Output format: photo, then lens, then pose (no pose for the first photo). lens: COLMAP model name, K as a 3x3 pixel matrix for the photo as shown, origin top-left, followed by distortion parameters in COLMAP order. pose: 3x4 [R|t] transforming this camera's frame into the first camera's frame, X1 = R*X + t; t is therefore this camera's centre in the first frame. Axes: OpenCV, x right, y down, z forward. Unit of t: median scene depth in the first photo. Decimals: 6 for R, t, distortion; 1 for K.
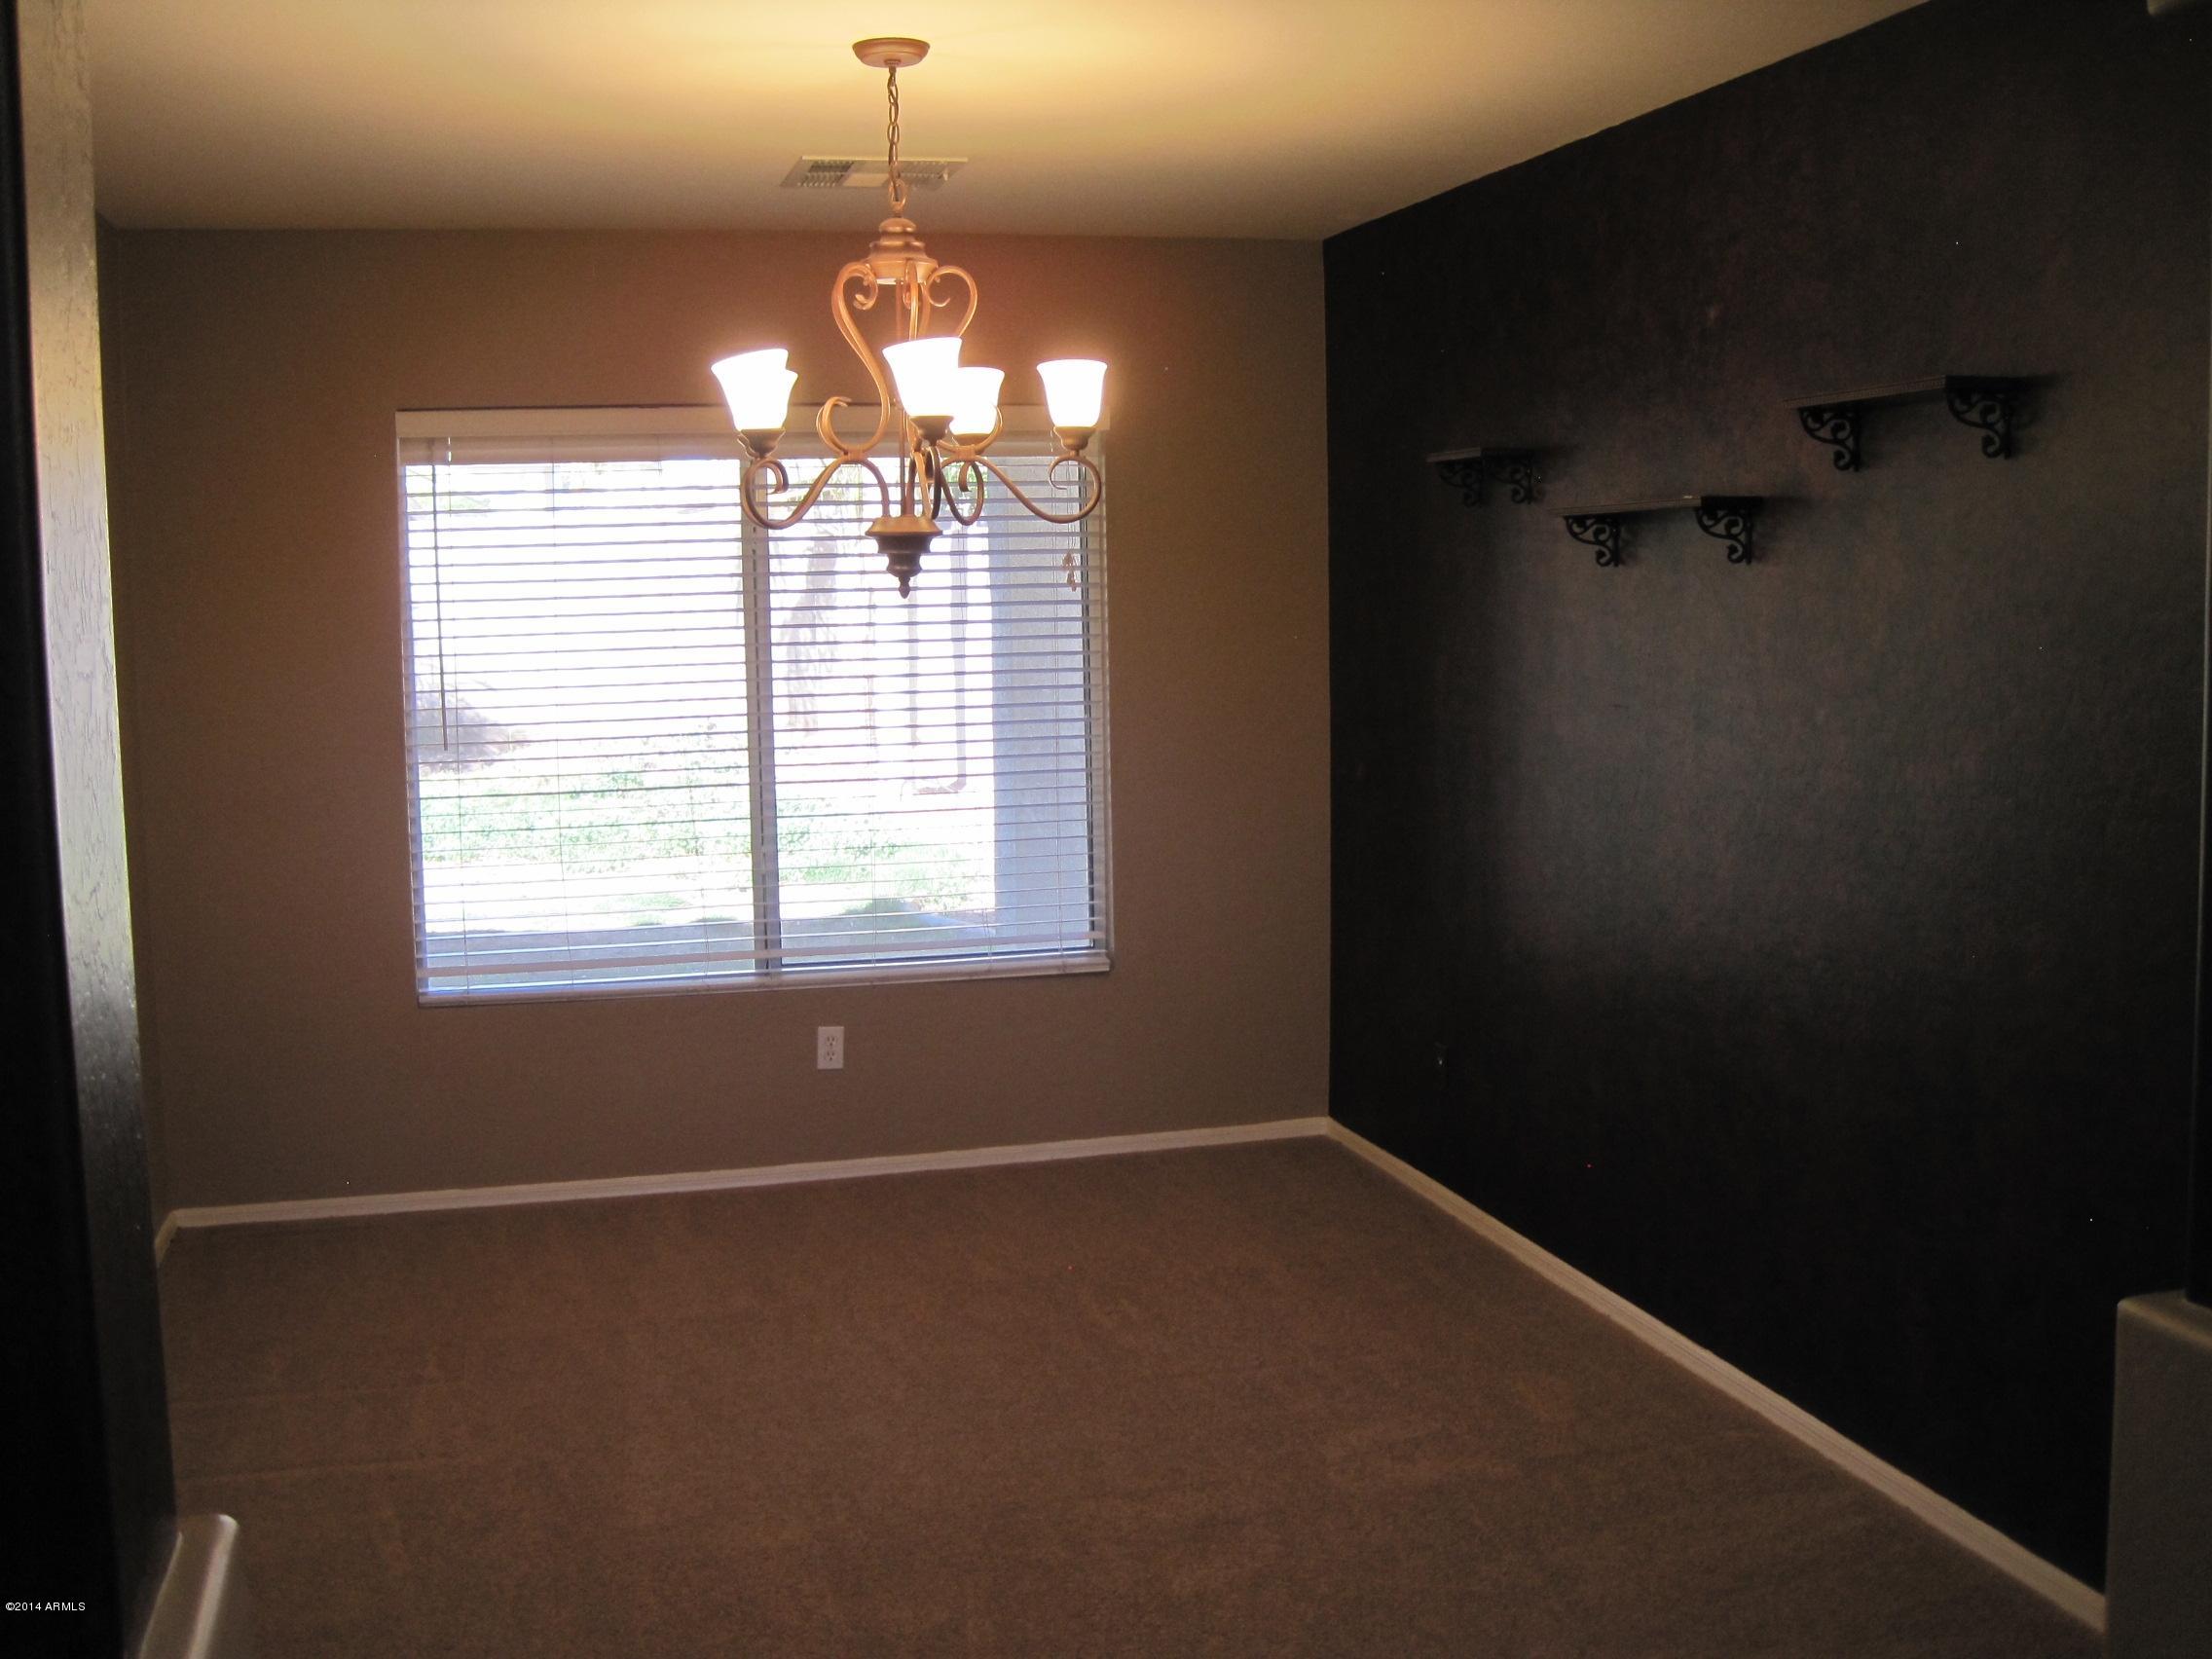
lens RADIAL K [[2266.4, 0, 1101.9], [0, 2266.4, 830.2], [0, 0, 1]] dist [-0.124497, 0.000000]
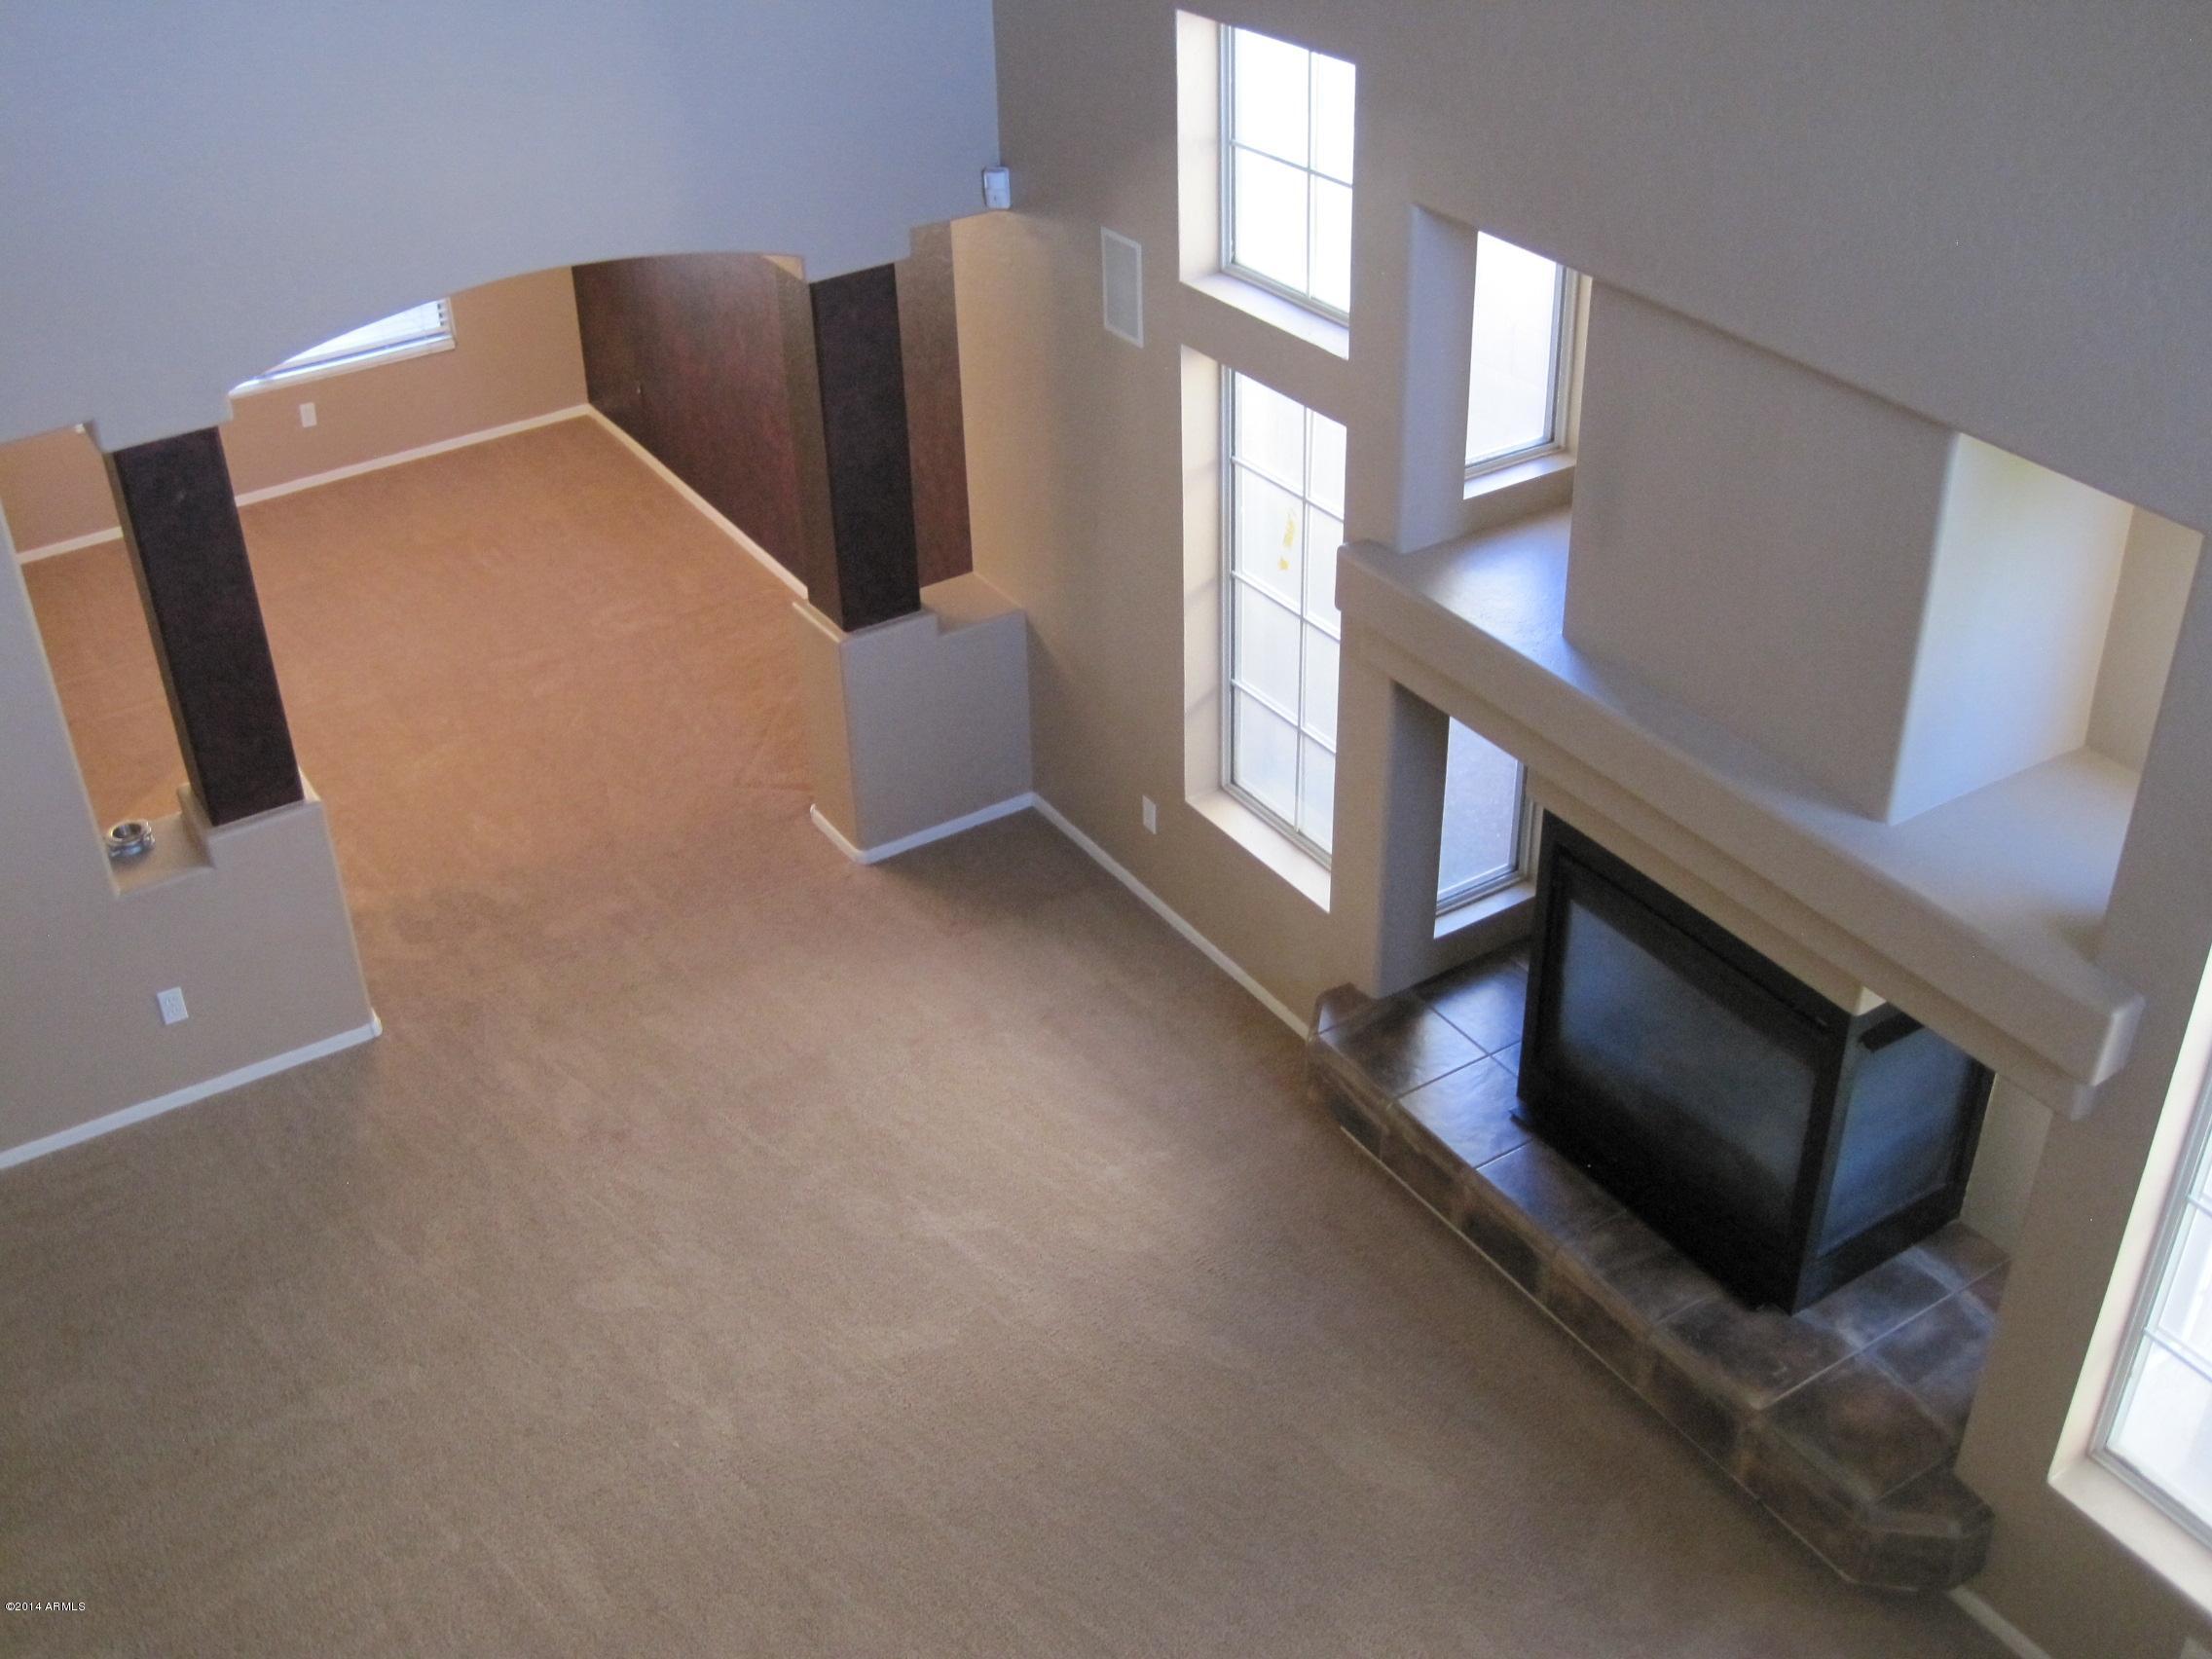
lens RADIAL K [[2266.4, 0, 1107.1], [0, 2266.4, 821.9], [0, 0, 1]] dist [-0.124497, 0.000000]
pose [[0.955878, -0.164740, 0.243223, 0.006047], [0.039688, 0.892787, 0.448728, -0.387560], [-0.291070, -0.419276, 0.859934, -0.859423]]
